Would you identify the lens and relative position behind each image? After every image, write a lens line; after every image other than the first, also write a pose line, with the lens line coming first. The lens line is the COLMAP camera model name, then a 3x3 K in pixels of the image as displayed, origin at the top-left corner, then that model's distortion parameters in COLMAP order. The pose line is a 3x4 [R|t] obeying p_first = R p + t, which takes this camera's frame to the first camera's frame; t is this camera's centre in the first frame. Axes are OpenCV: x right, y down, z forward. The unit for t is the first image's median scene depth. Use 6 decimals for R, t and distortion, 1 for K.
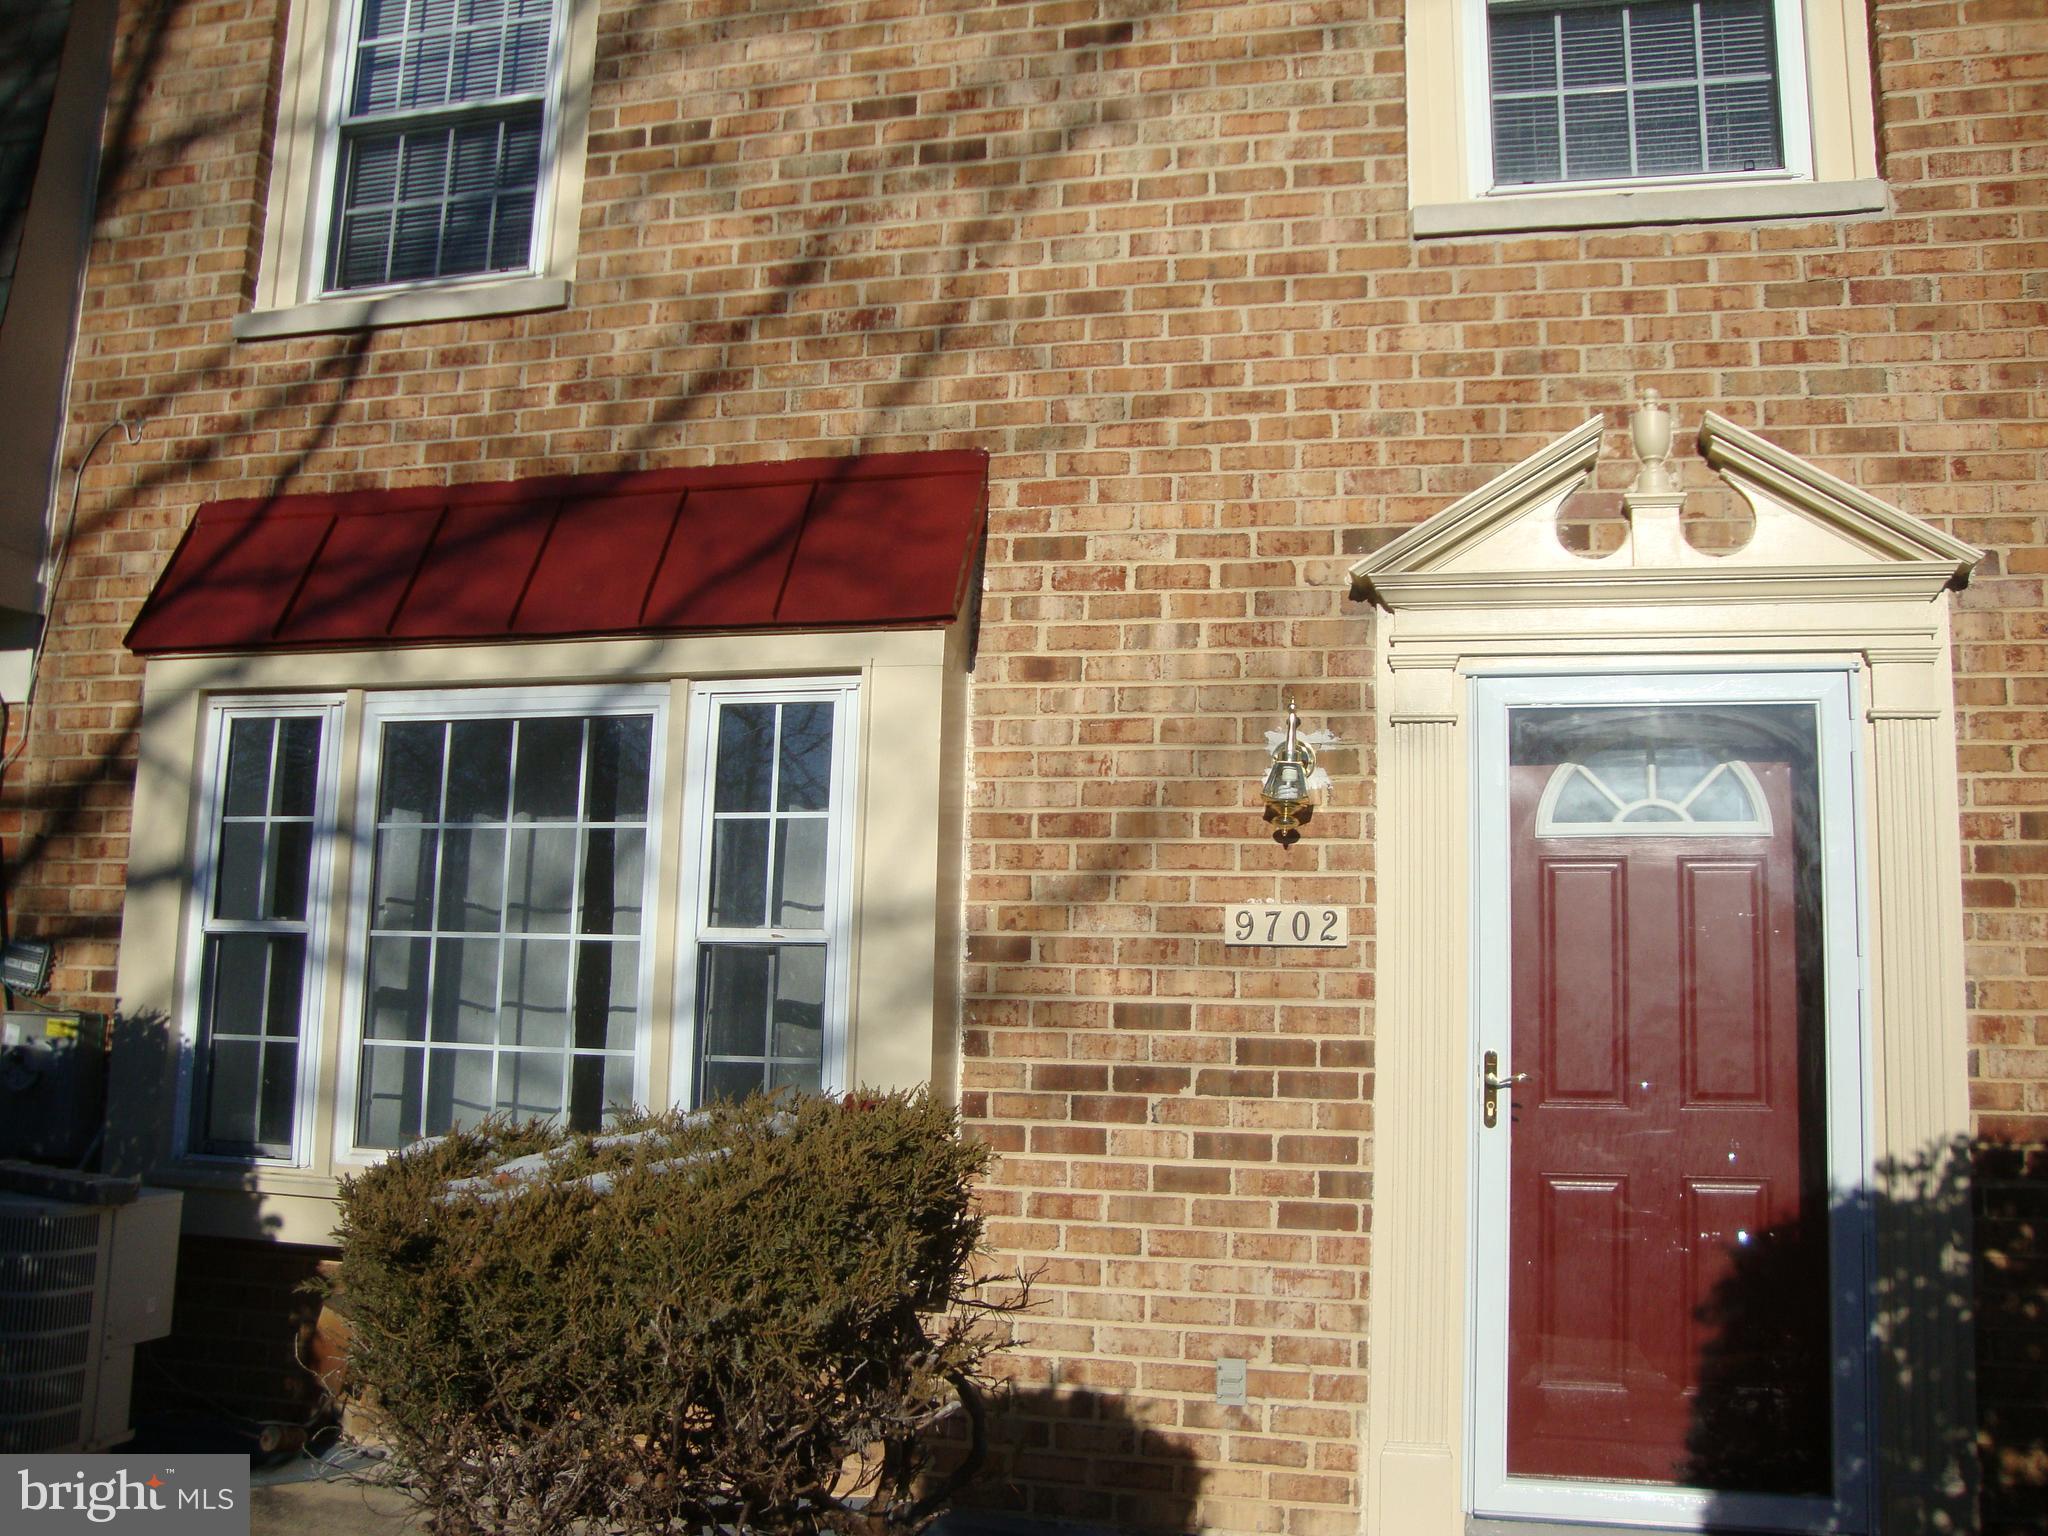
lens RADIAL K [[1832.2, 0, 1022.4], [0, 1832.2, 782.0], [0, 0, 1]] dist [-0.184316, 0.167156]
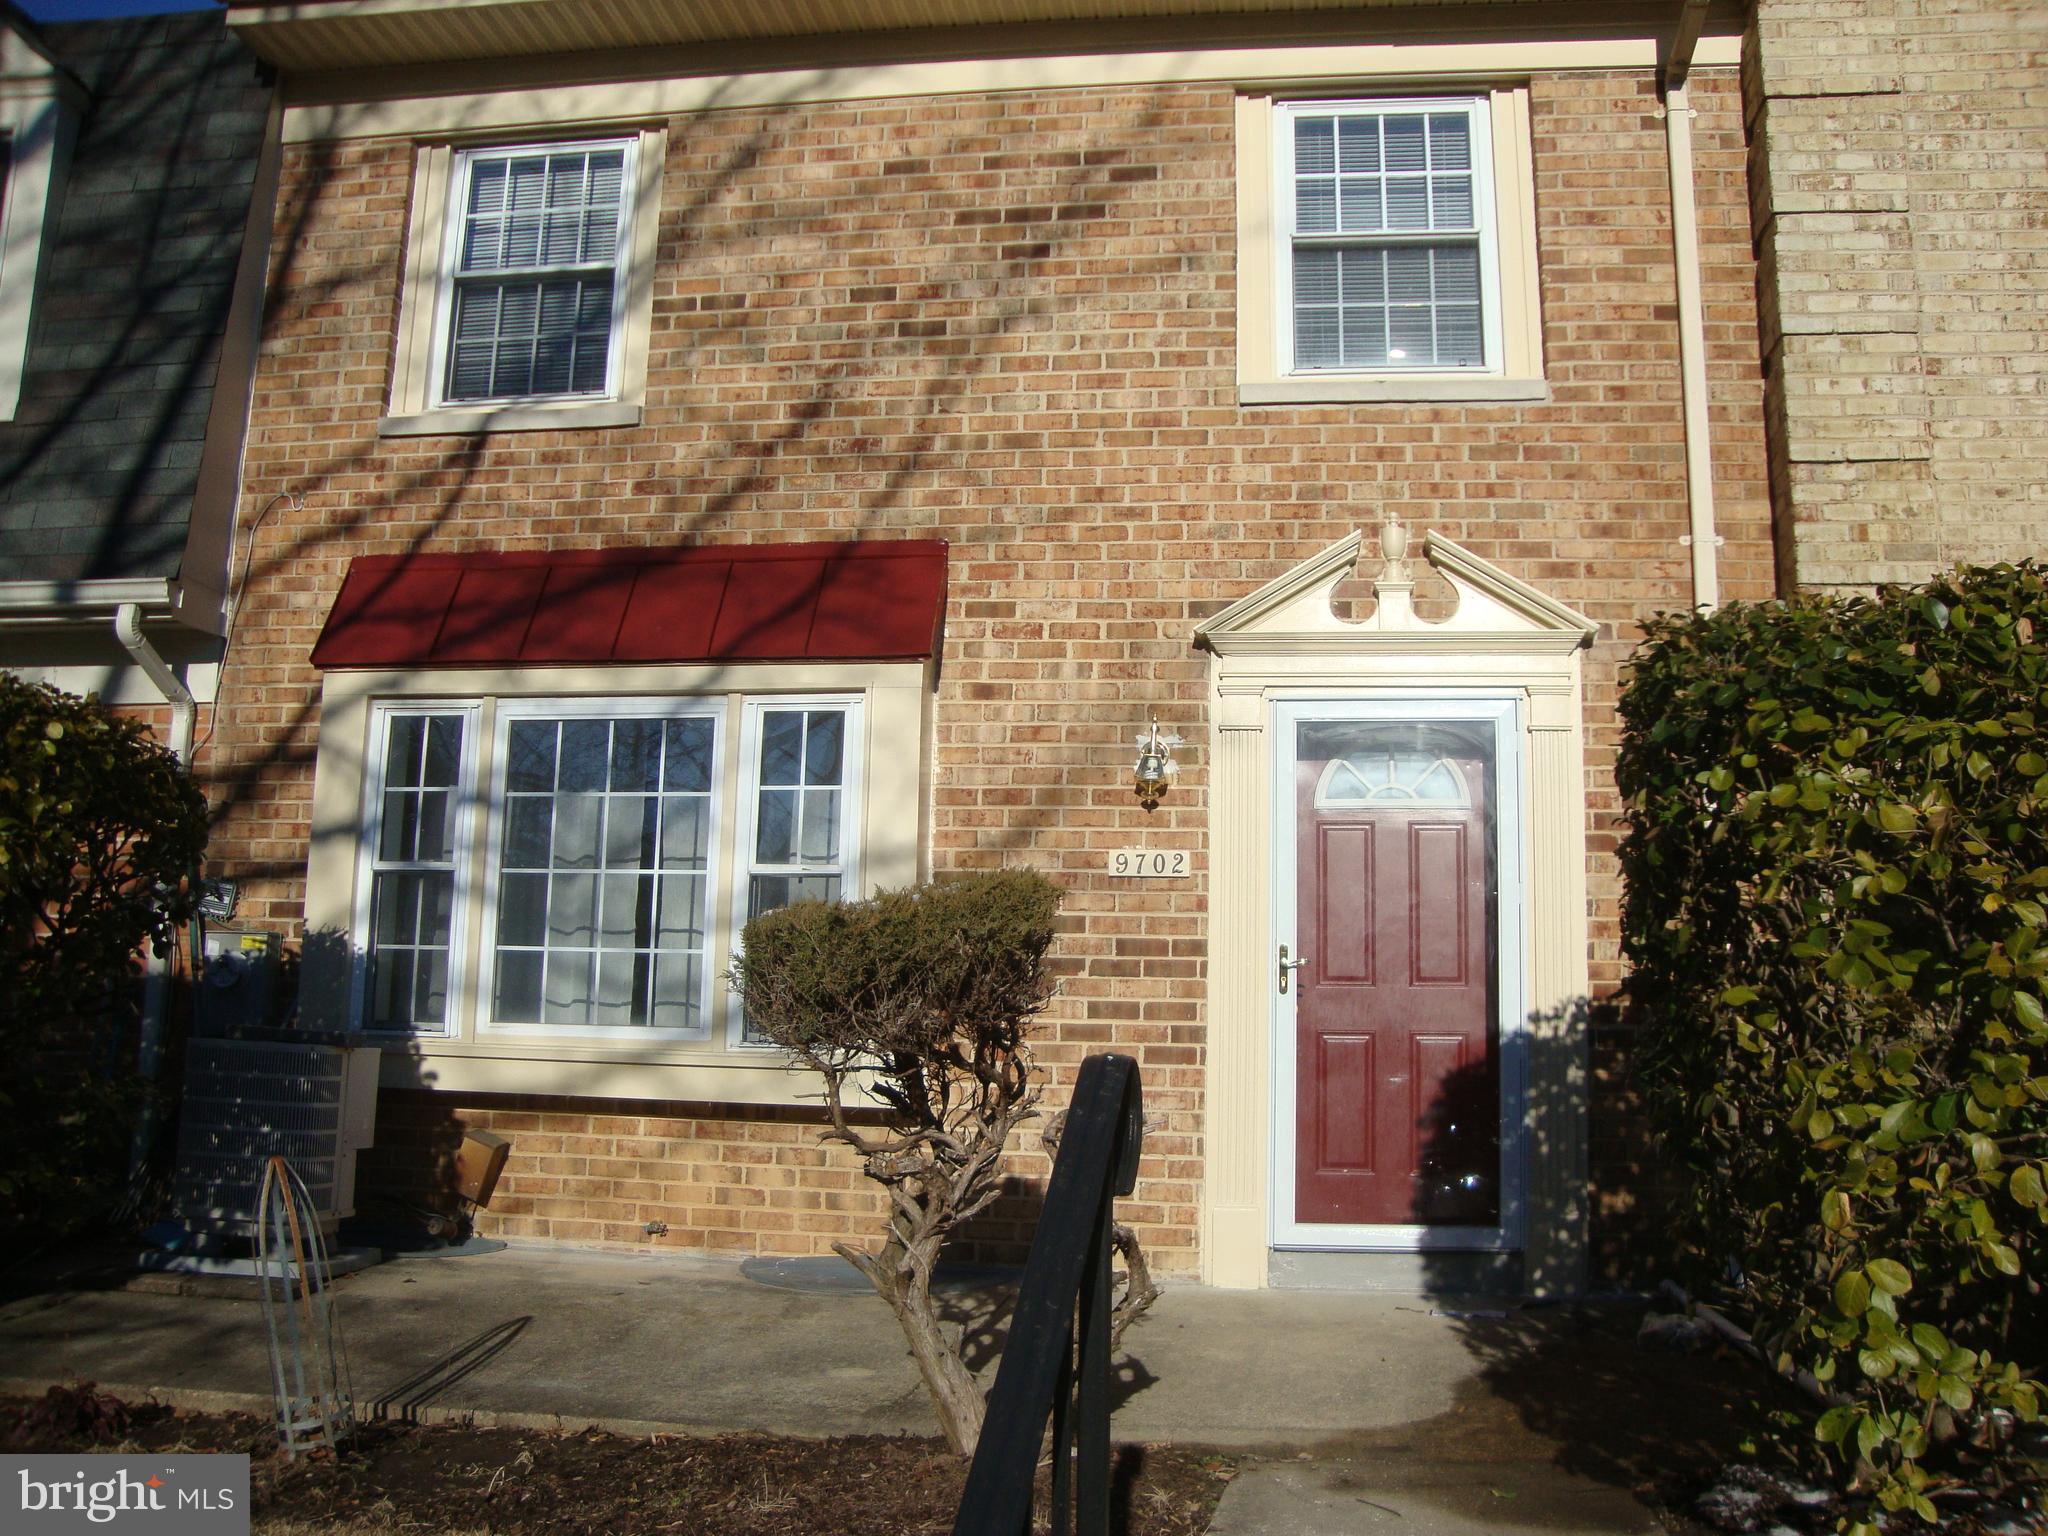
lens RADIAL K [[1832.2, 0, 1027.5], [0, 1832.2, 772.4], [0, 0, 1]] dist [-0.184316, 0.167156]
pose [[0.995160, 0.013937, 0.097279, -0.097786], [-0.011425, 0.999588, -0.026336, 0.041797], [-0.097606, 0.025097, 0.994909, -0.467425]]
